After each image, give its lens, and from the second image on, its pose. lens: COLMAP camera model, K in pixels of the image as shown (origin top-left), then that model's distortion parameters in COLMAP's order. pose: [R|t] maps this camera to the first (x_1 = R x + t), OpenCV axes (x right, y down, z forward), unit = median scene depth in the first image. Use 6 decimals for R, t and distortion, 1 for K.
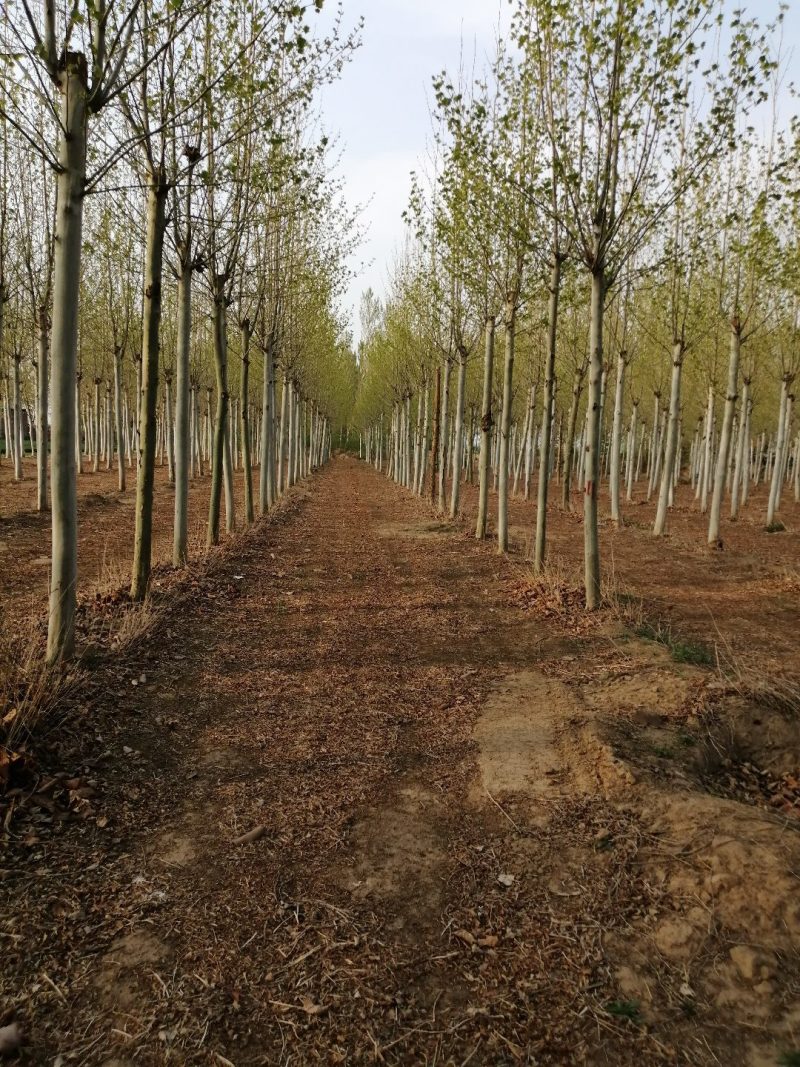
lens RADIAL K [[842.0, 0, 393.9], [0, 842.0, 530.1], [0, 0, 1]] dist [0.053787, -0.091452]
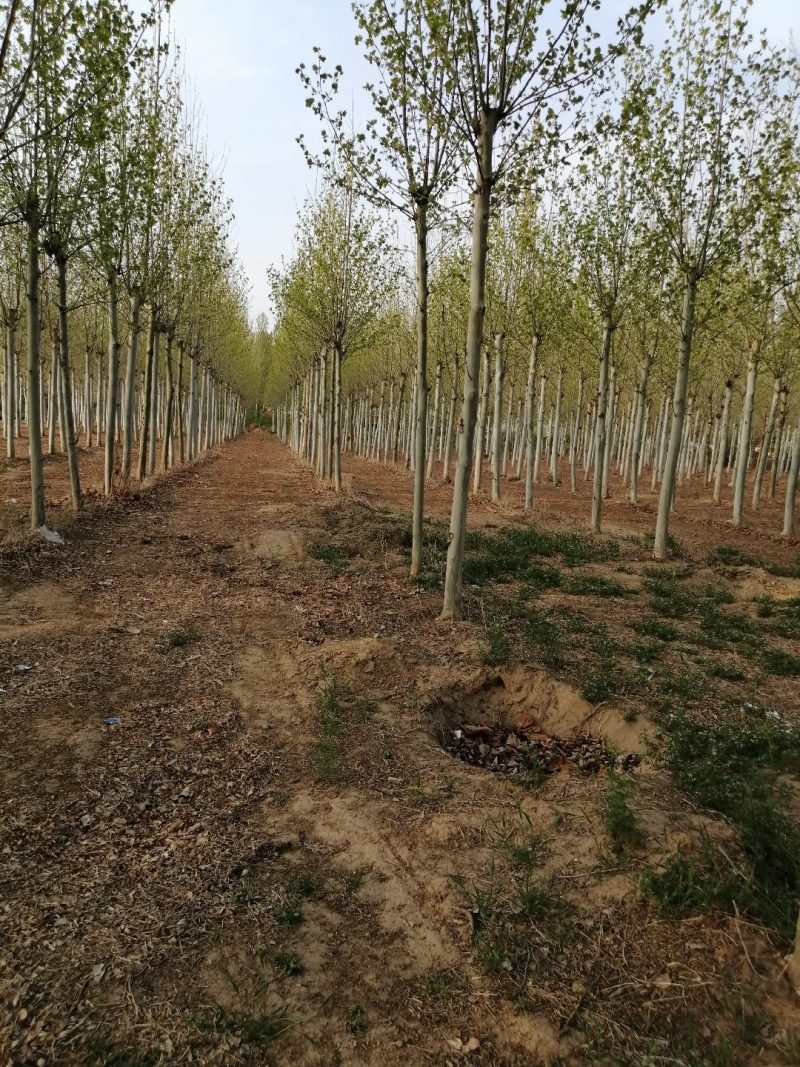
lens RADIAL K [[842.0, 0, 393.9], [0, 842.0, 530.1], [0, 0, 1]] dist [0.053787, -0.091452]
pose [[0.995247, 0.016161, 0.096032, 0.076494], [-0.018579, 0.999531, 0.024336, 0.064989], [-0.095594, -0.026005, 0.995081, -0.615356]]
